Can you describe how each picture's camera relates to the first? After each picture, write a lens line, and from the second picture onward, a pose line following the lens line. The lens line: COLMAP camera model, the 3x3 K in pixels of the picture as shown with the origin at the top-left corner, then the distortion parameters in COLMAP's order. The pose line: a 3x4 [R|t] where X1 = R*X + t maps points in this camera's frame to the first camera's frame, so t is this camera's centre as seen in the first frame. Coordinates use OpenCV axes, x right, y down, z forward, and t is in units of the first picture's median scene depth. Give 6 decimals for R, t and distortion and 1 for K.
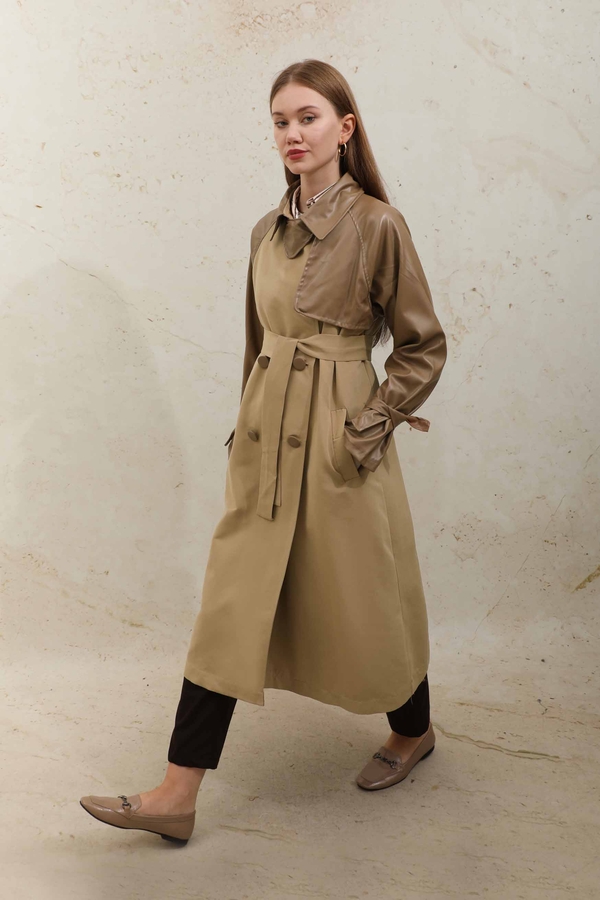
lens RADIAL K [[927.8, 0, 285.4], [0, 927.8, 354.2], [0, 0, 1]] dist [0.041097, 0.000000]
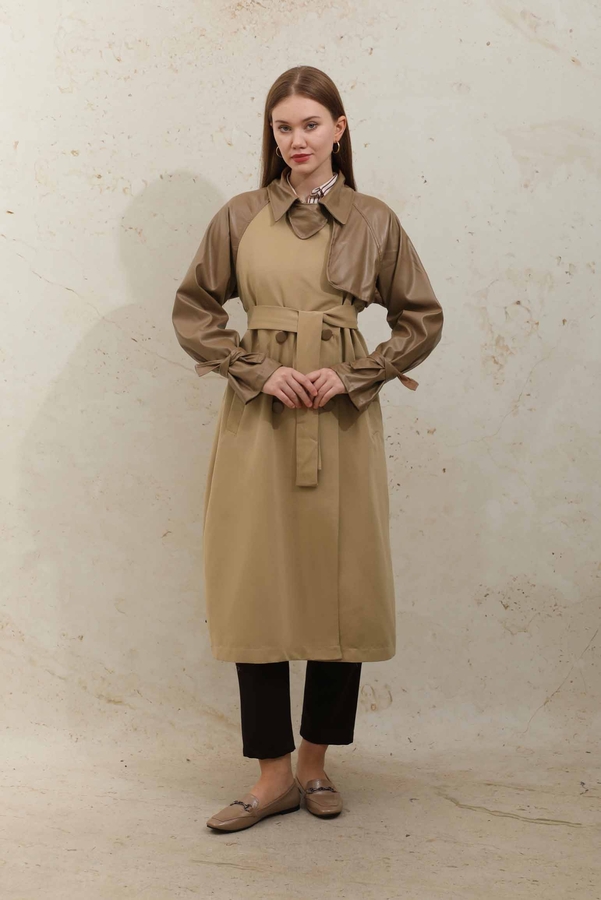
lens RADIAL K [[1986.2, 0, 298.9], [0, 1986.2, 330.6], [0, 0, 1]] dist [0.217961, 0.000000]
pose [[0.994648, -0.009301, -0.102901, 0.197730], [-0.000906, 0.995116, -0.098705, 0.137319], [0.103316, 0.098270, 0.989782, -0.820000]]
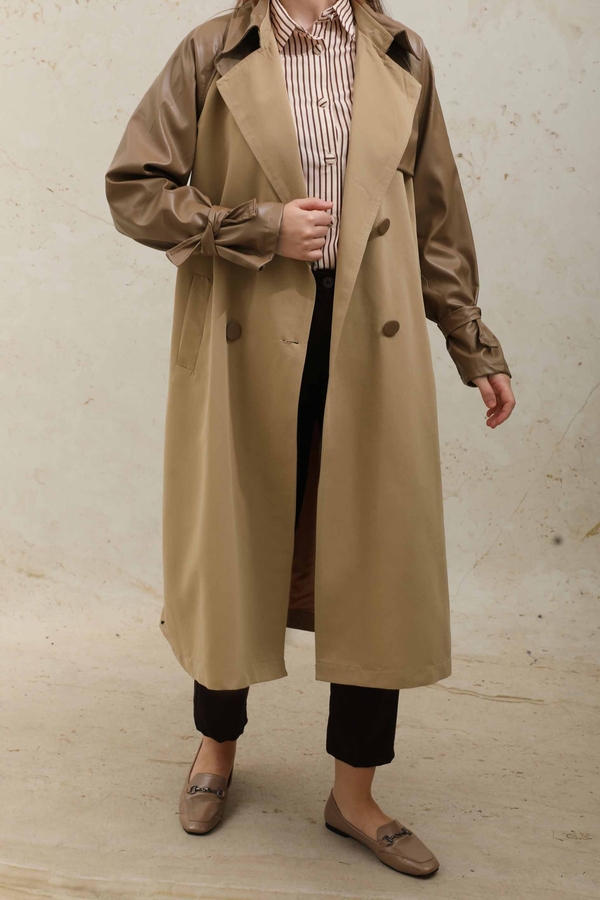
lens RADIAL K [[1618.0, 0, 297.1], [0, 1618.0, 425.0], [0, 0, 1]] dist [0.323145, 0.000000]
pose [[0.999162, -0.002428, 0.040848, 0.007354], [0.000329, 0.998682, 0.051325, 0.090829], [-0.040918, -0.051269, 0.997846, -0.408219]]
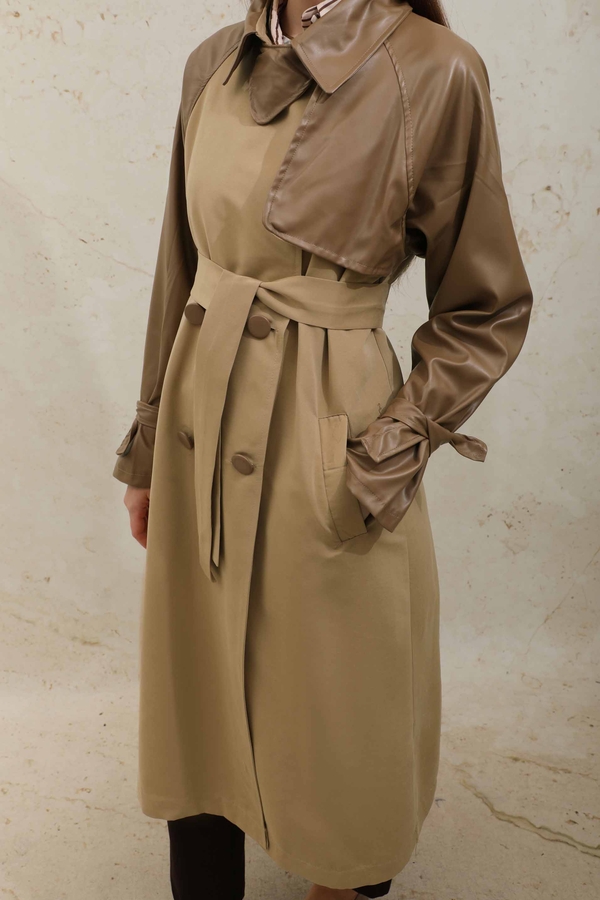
lens RADIAL K [[927.8, 0, 298.3], [0, 927.8, 442.3], [0, 0, 1]] dist [0.041097, 0.000000]
pose [[0.999606, -0.005843, -0.027455, 0.034982], [0.010996, 0.981433, 0.191491, -0.019177], [0.025826, -0.191718, 0.981110, 0.281644]]
